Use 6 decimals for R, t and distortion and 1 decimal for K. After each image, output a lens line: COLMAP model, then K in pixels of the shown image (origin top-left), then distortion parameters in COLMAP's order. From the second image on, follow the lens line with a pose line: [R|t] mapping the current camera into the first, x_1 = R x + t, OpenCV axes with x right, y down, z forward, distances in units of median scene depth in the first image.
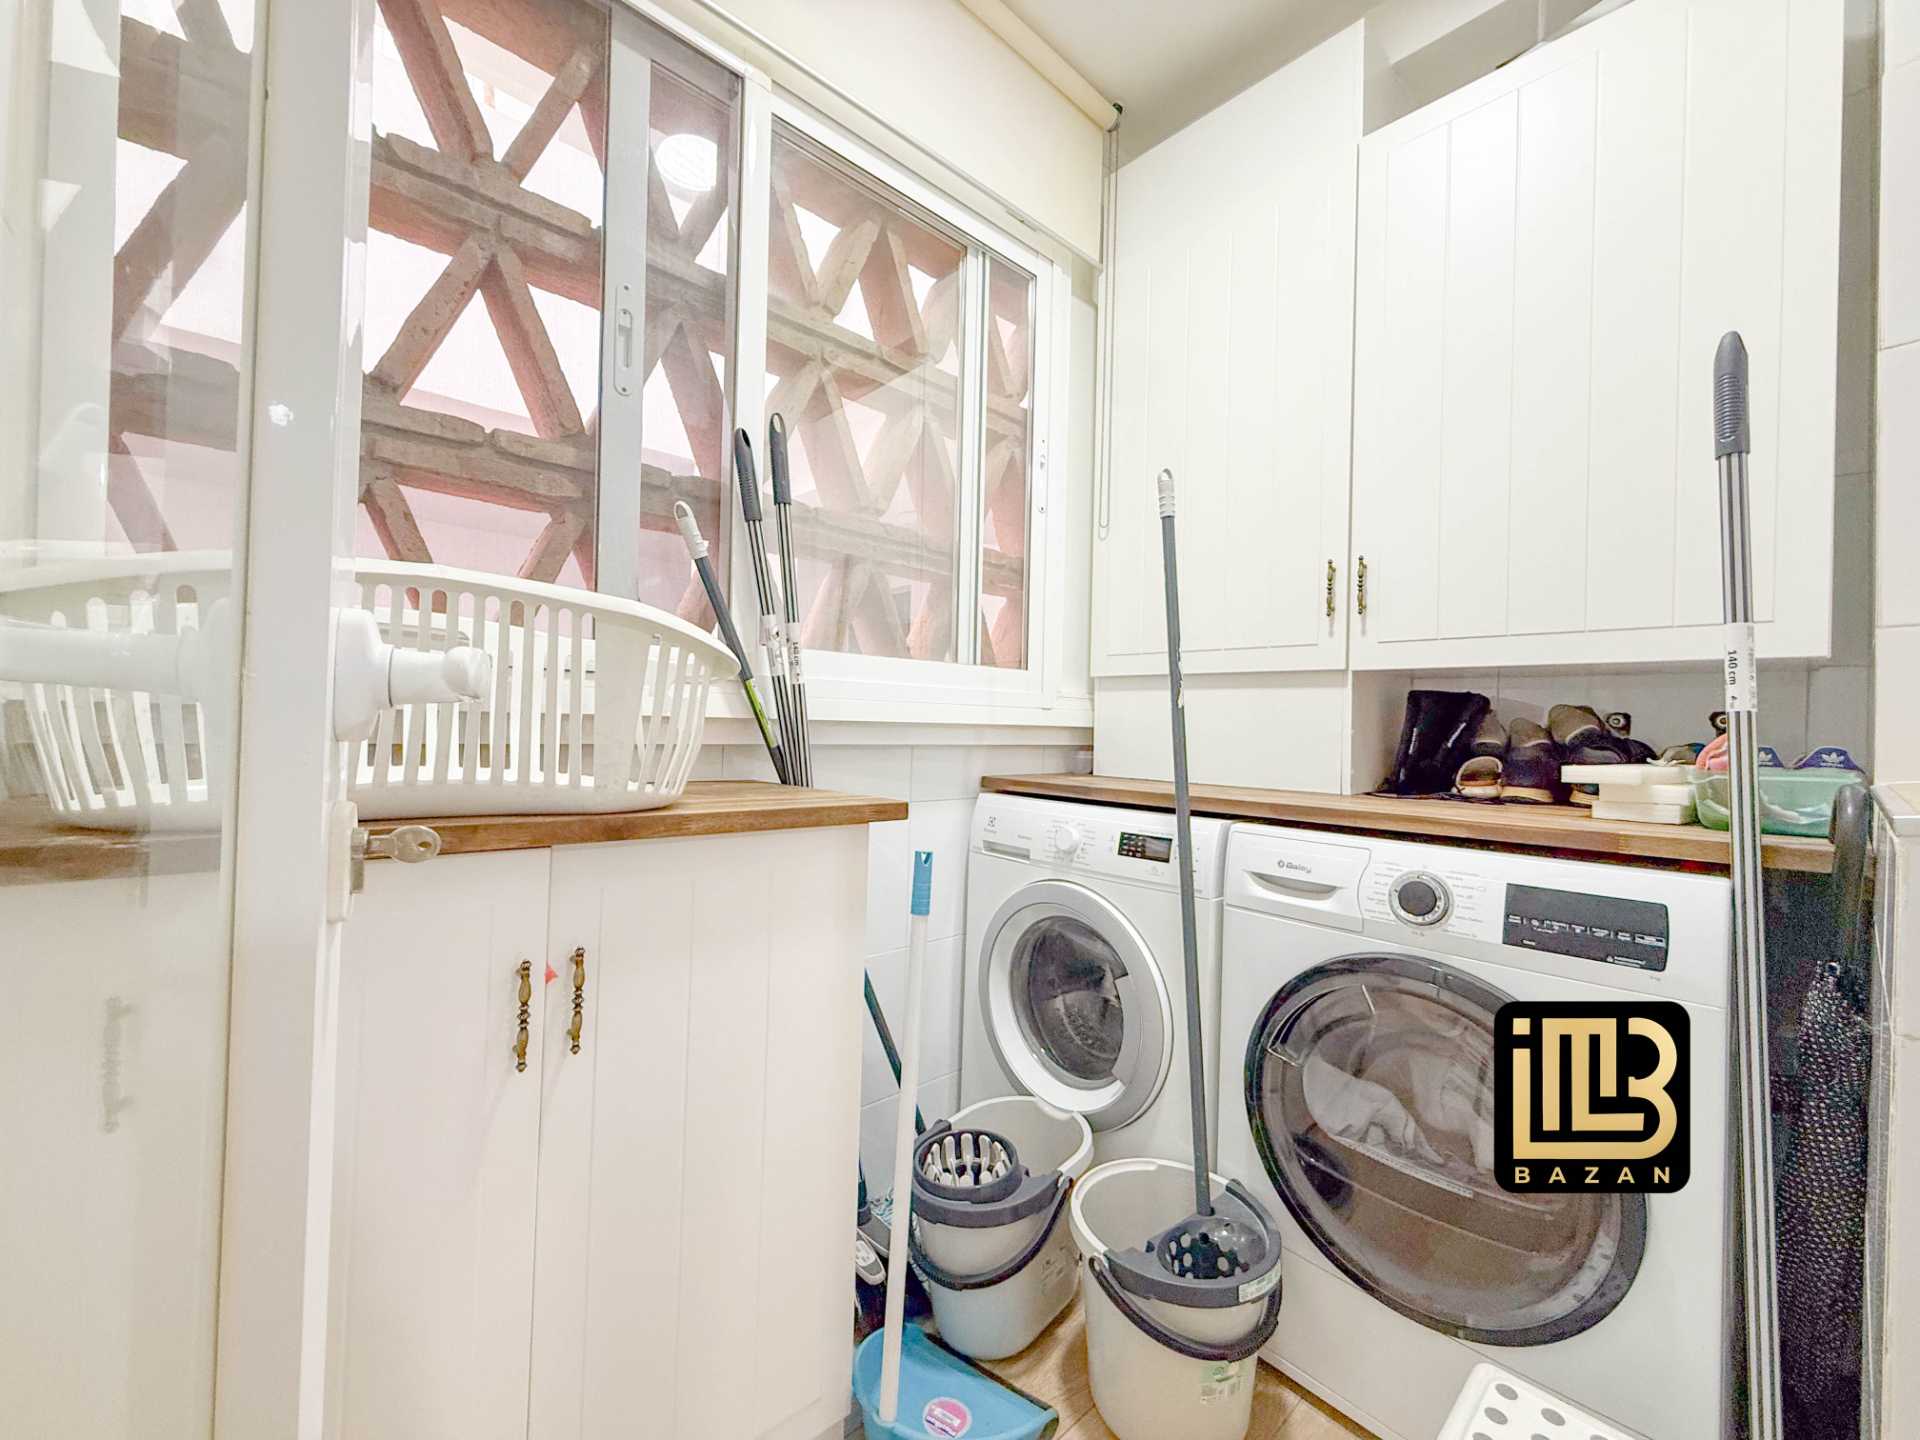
lens RADIAL K [[760.5, 0, 953.0], [0, 760.5, 714.7], [0, 0, 1]] dist [-0.001241, -0.000078]
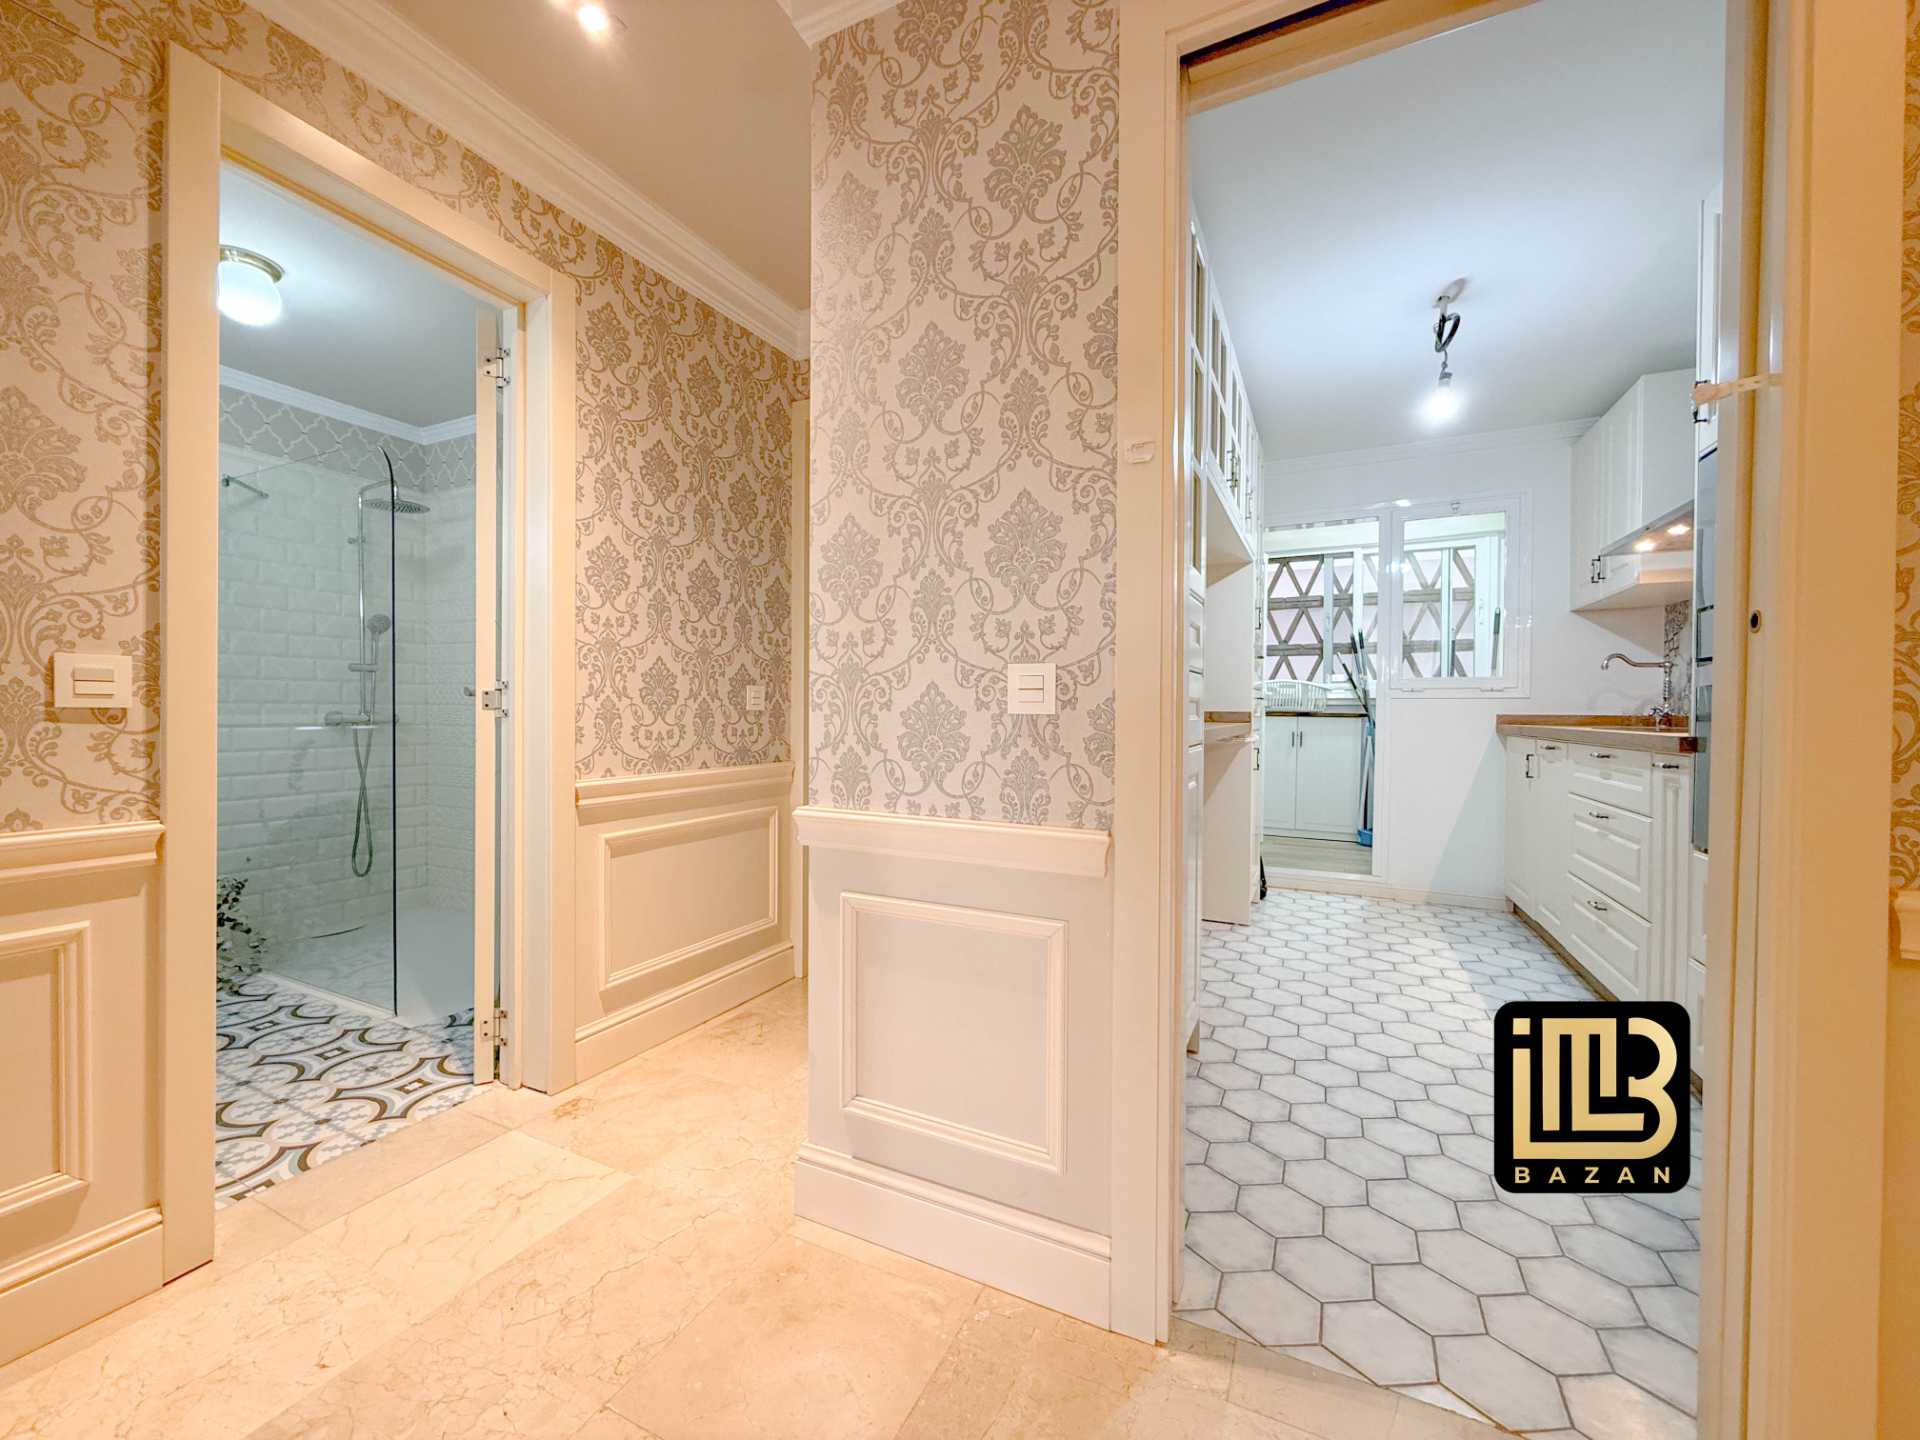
lens RADIAL K [[759.7, 0, 956.5], [0, 759.7, 720.3], [0, 0, 1]] dist [-0.001610, -0.000082]
pose [[0.384838, -0.011146, -0.922917, 2.825296], [0.014696, 0.999874, -0.005947, 0.124724], [0.922867, -0.011275, 0.384954, -2.735251]]
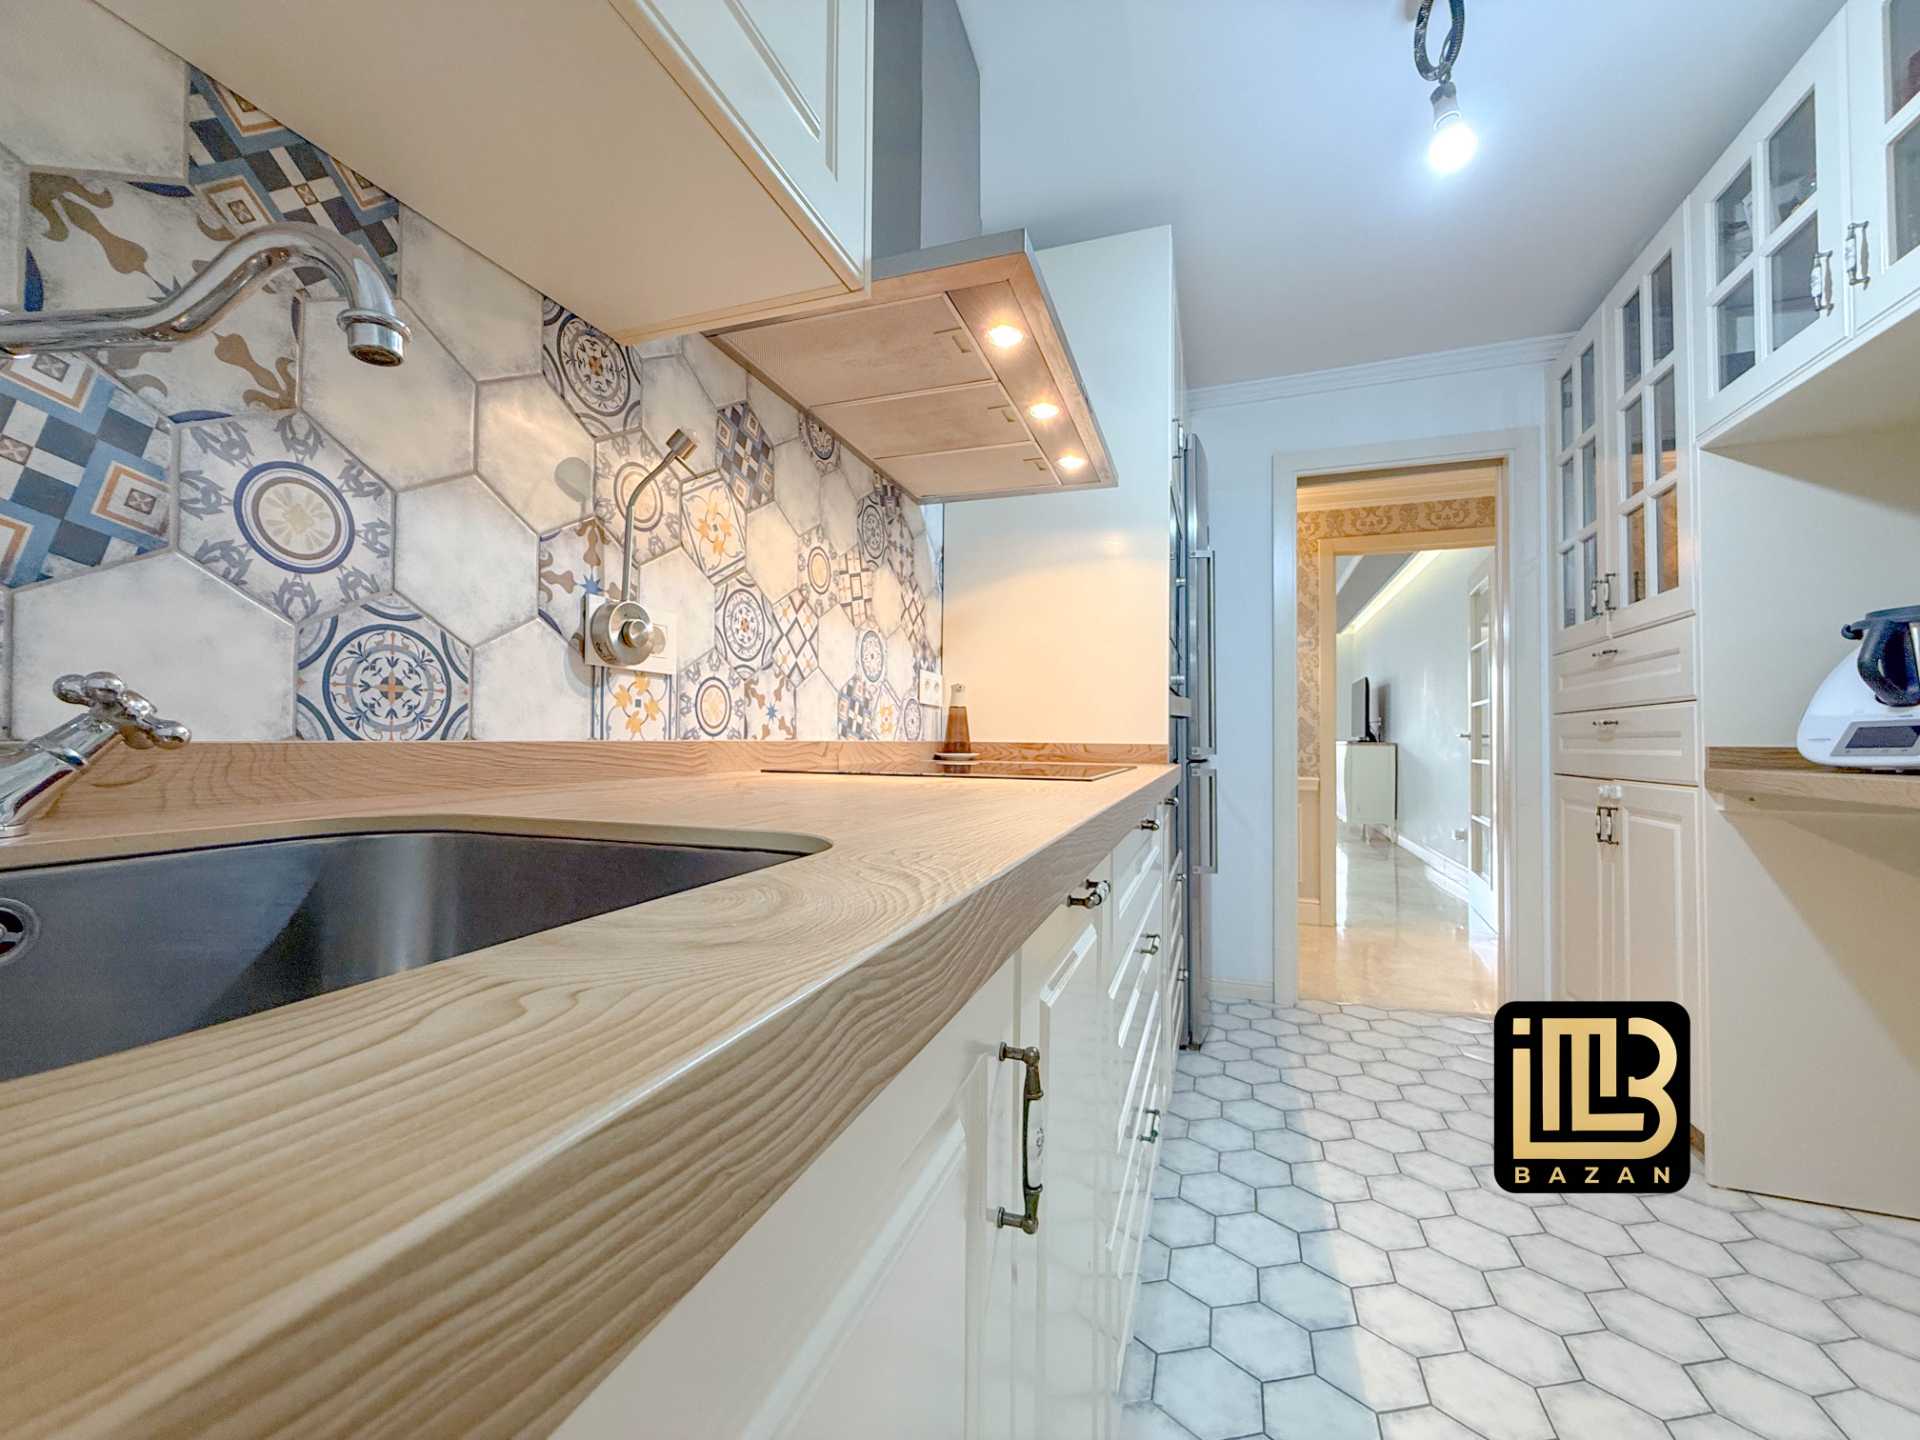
lens RADIAL K [[759.7, 0, 956.5], [0, 759.7, 720.3], [0, 0, 1]] dist [-0.001610, -0.000082]
pose [[-0.473967, -0.009514, 0.880491, 0.875121], [-0.032215, 0.999460, -0.006542, 0.107588], [-0.879953, -0.031466, -0.474017, 0.294738]]
